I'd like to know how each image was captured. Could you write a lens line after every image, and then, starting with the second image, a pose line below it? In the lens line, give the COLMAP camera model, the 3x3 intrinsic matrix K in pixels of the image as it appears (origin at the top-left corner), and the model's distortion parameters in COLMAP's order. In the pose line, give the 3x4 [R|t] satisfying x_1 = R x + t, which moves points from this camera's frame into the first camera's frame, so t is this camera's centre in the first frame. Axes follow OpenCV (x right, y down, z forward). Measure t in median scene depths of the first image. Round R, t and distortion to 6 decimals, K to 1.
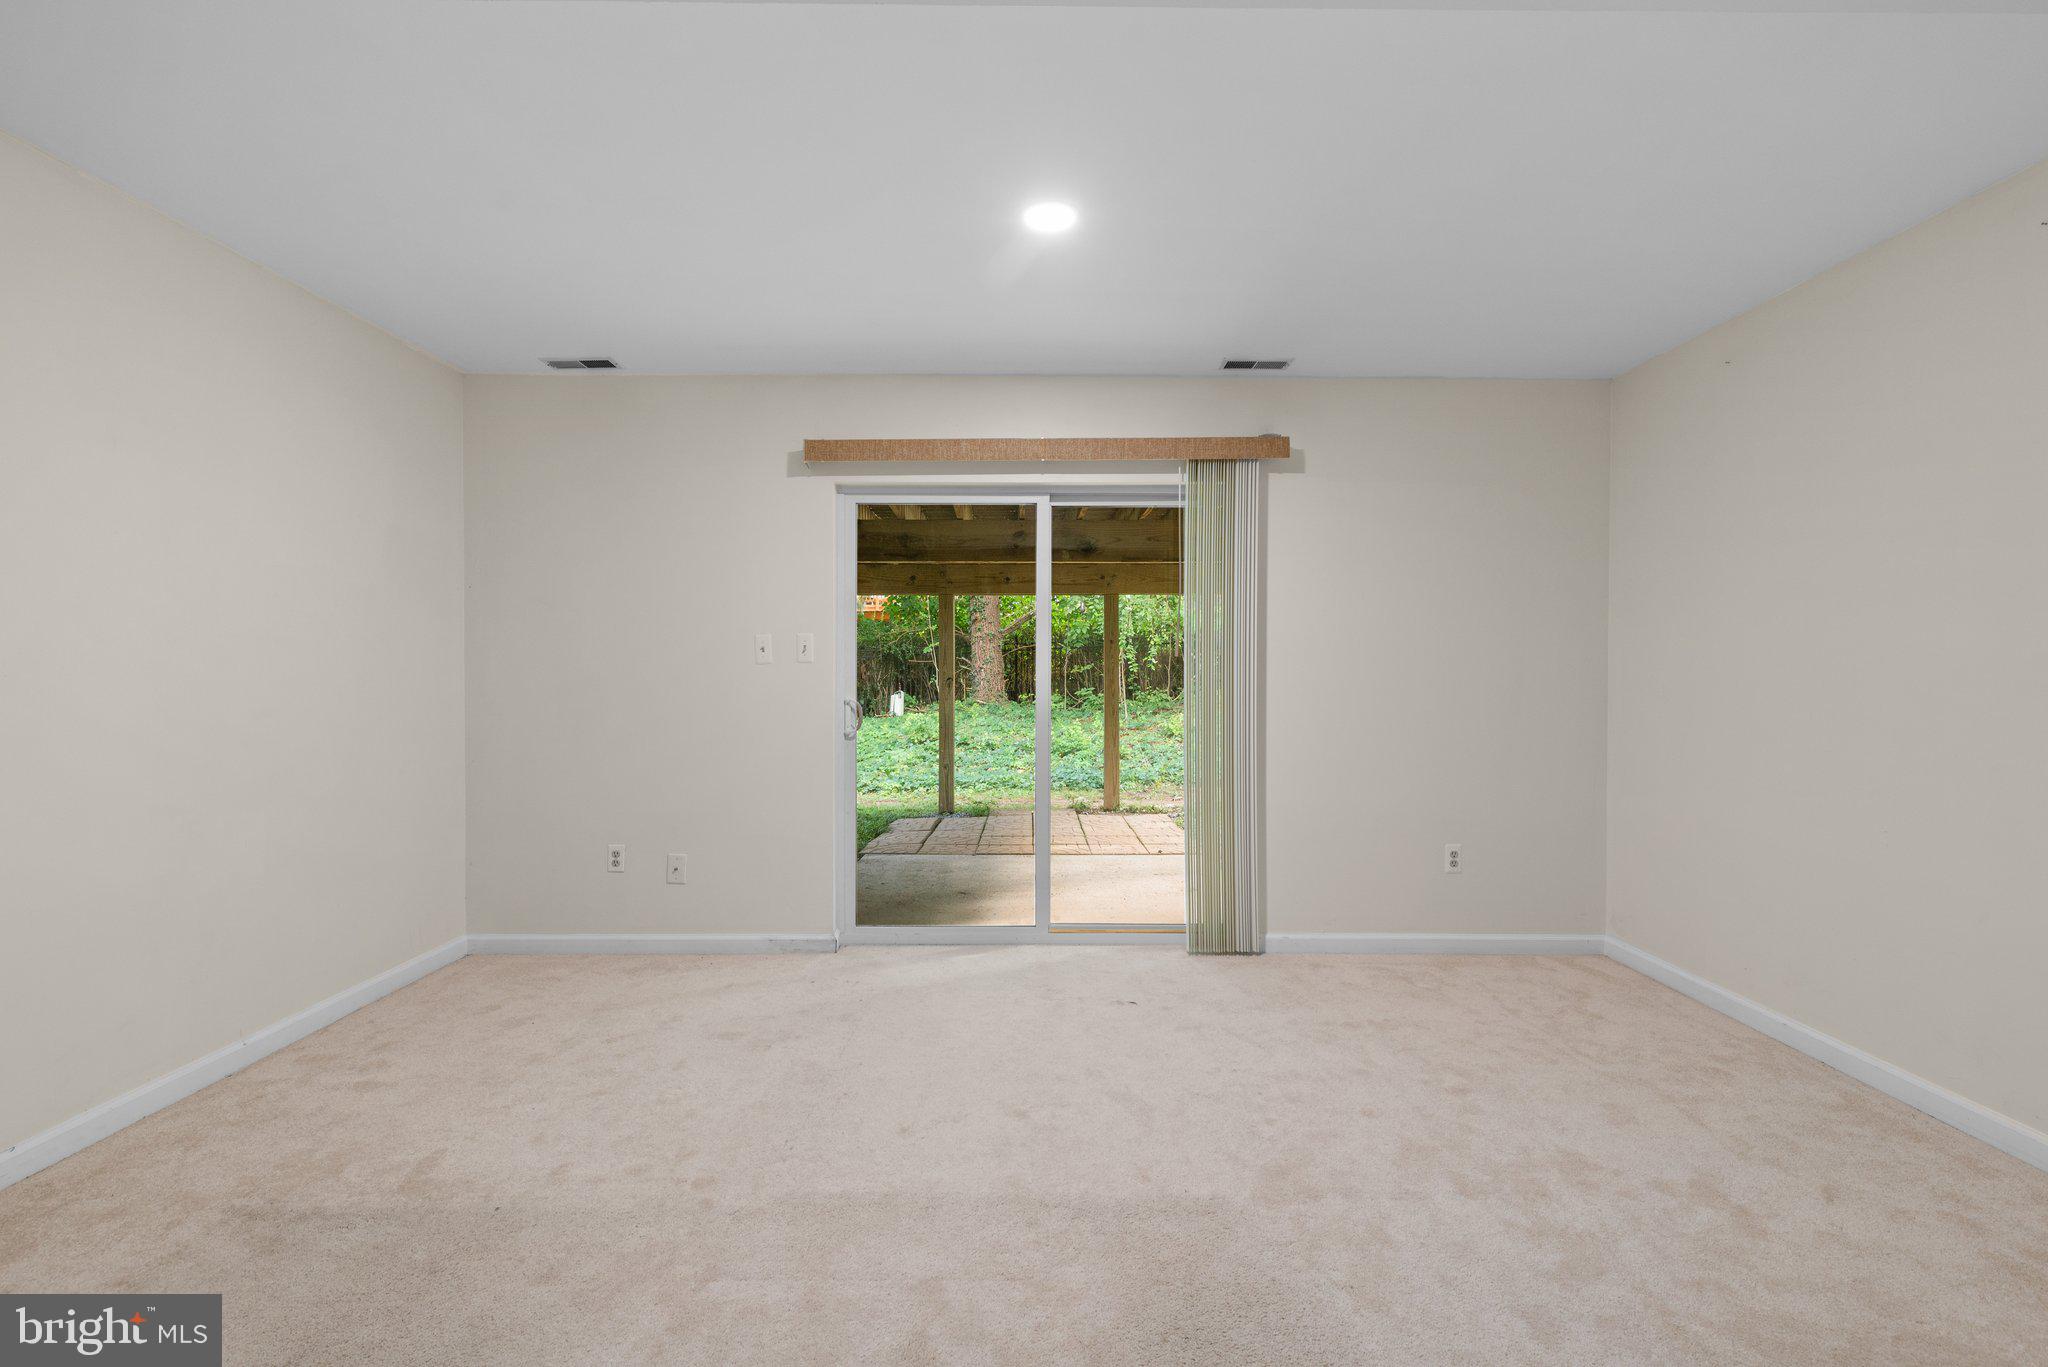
lens RADIAL K [[921.2, 0, 1033.1], [0, 921.2, 697.7], [0, 0, 1]] dist [0.001845, -0.000872]
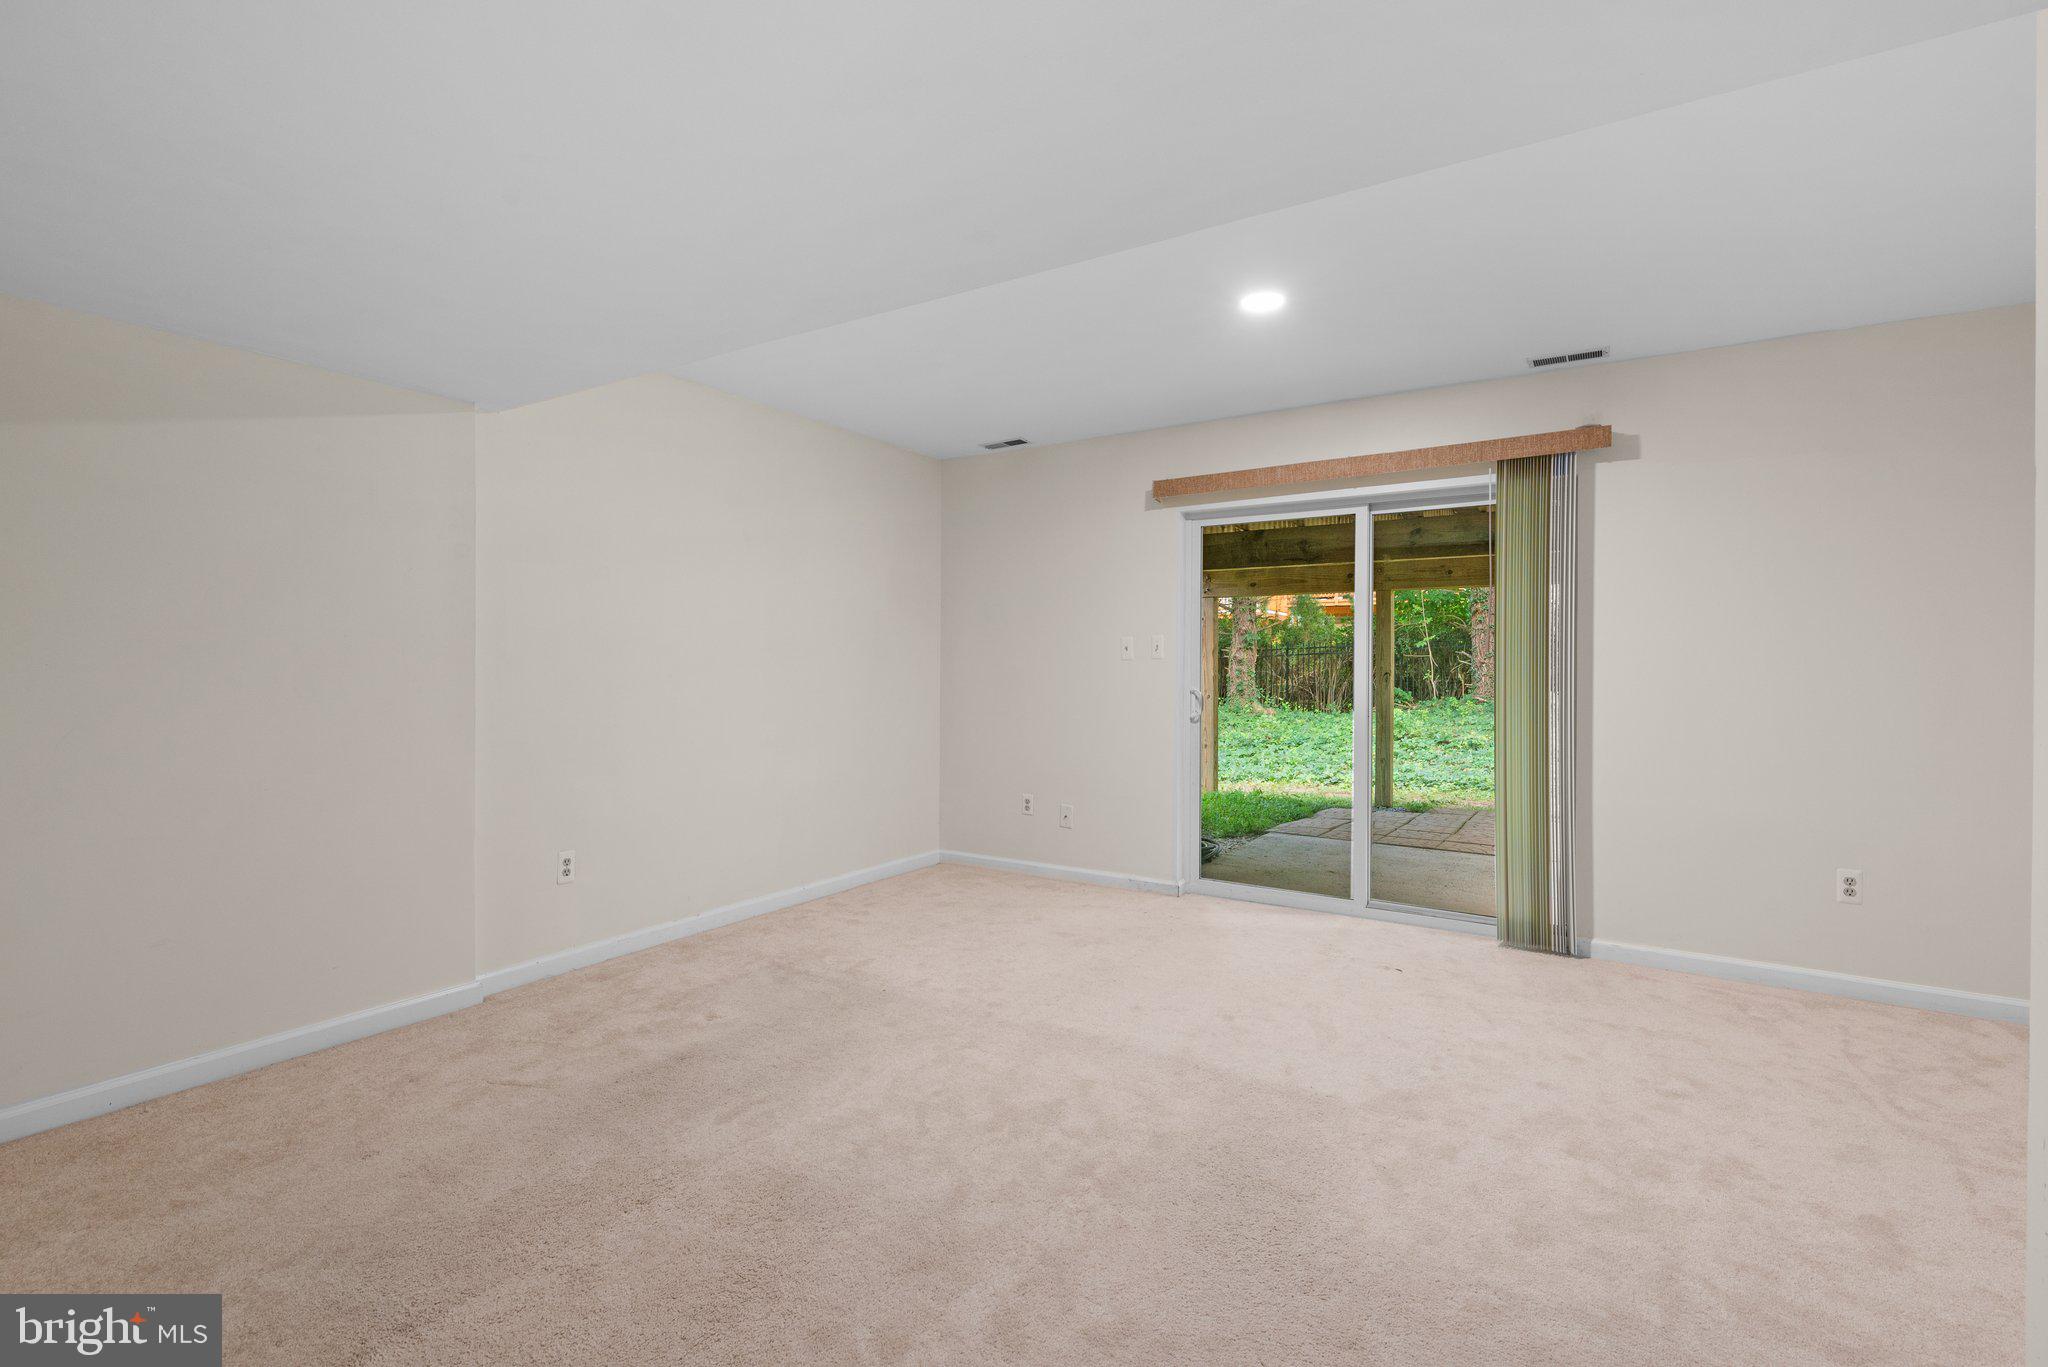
lens RADIAL K [[921.2, 0, 1033.1], [0, 921.2, 697.7], [0, 0, 1]] dist [0.001845, -0.000872]
pose [[0.843942, 0.020631, -0.536037, 0.289956], [-0.017420, 0.999787, 0.011053, 0.002765], [0.536151, 0.000009, 0.844122, -0.141903]]
